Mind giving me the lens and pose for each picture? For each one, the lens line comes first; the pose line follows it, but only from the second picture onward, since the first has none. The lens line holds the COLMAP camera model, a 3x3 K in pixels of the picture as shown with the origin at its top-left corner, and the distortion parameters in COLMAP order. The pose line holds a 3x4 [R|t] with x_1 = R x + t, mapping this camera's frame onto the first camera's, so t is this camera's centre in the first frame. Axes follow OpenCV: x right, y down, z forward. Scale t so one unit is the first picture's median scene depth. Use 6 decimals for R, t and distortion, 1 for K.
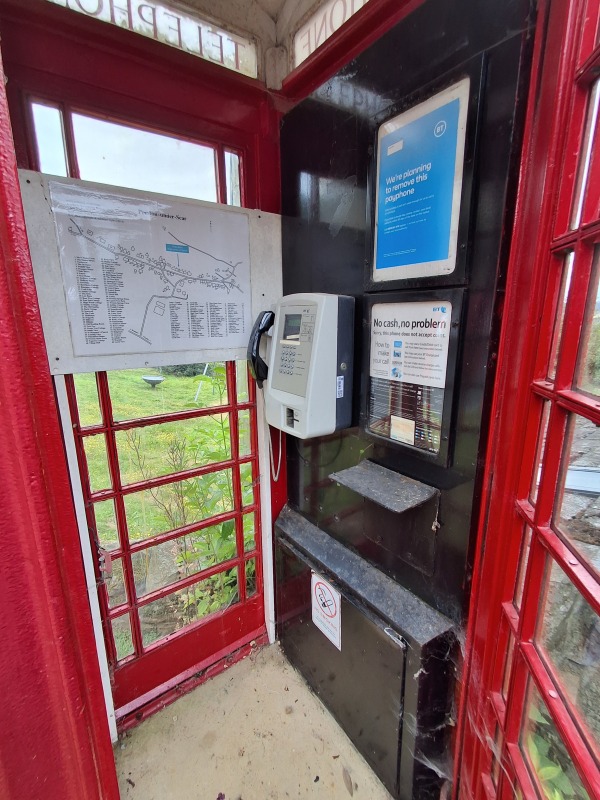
lens RADIAL K [[369.4, 0, 302.9], [0, 369.4, 402.7], [0, 0, 1]] dist [-0.000483, -0.000091]
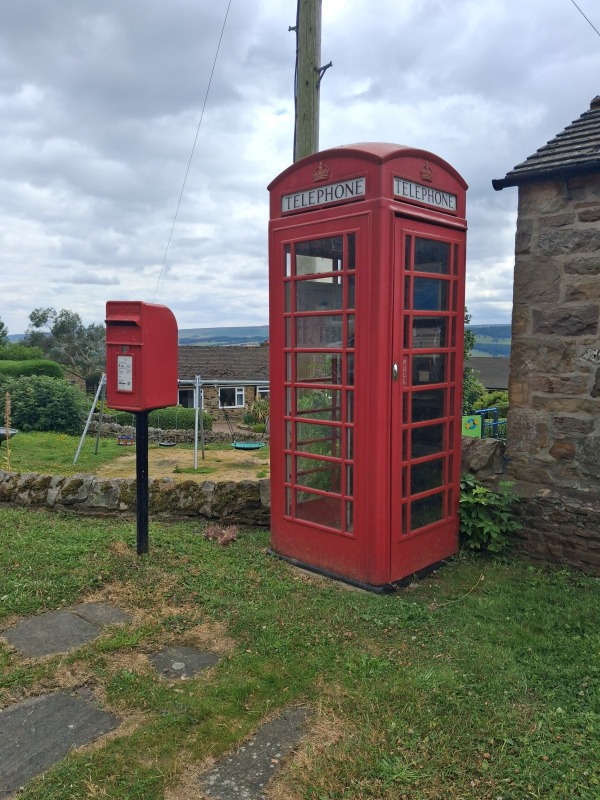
lens RADIAL K [[637.0, 0, 298.3], [0, 637.0, 396.7], [0, 0, 1]] dist [0.043193, -0.097872]
pose [[0.982334, -0.008669, 0.186933, -1.557956], [0.035823, 0.989164, -0.142379, 0.895457], [-0.183673, 0.146560, 0.972000, -3.442536]]
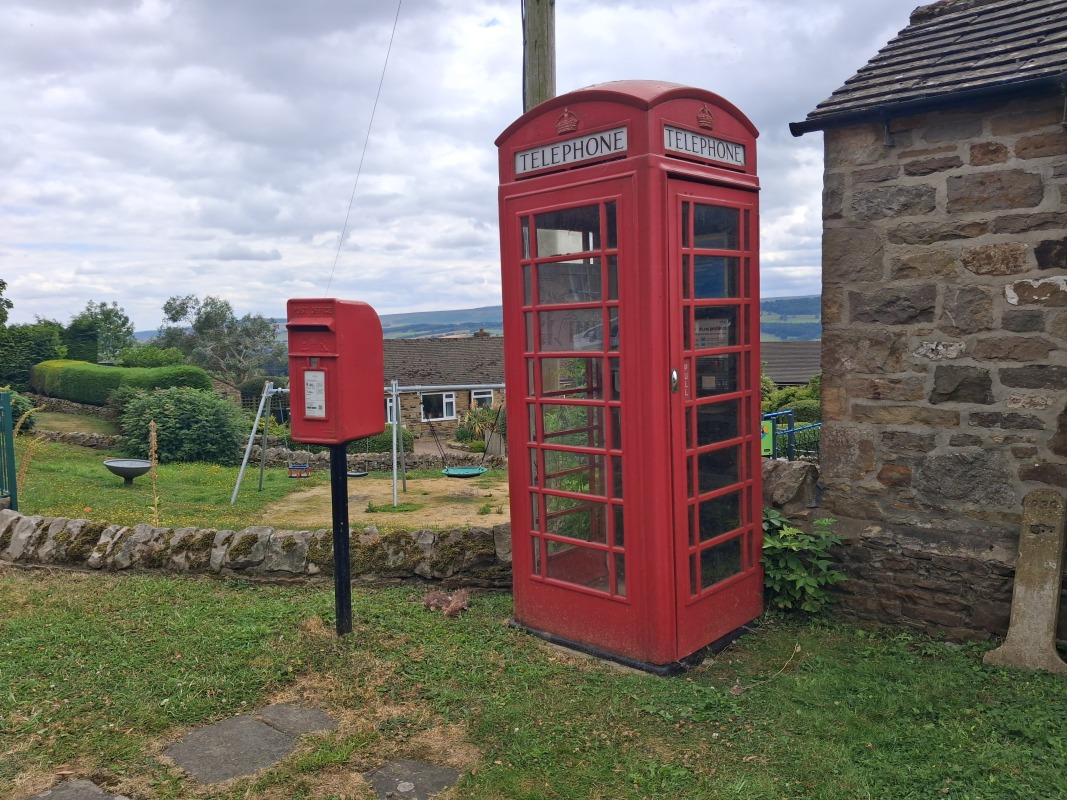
lens RADIAL K [[849.6, 0, 542.1], [0, 849.6, 388.7], [0, 0, 1]] dist [0.043193, -0.097872]
pose [[0.977439, -0.039326, 0.207526, -1.668941], [0.072512, 0.985278, -0.154819, 0.808853], [-0.198382, 0.166374, 0.965901, -3.465574]]
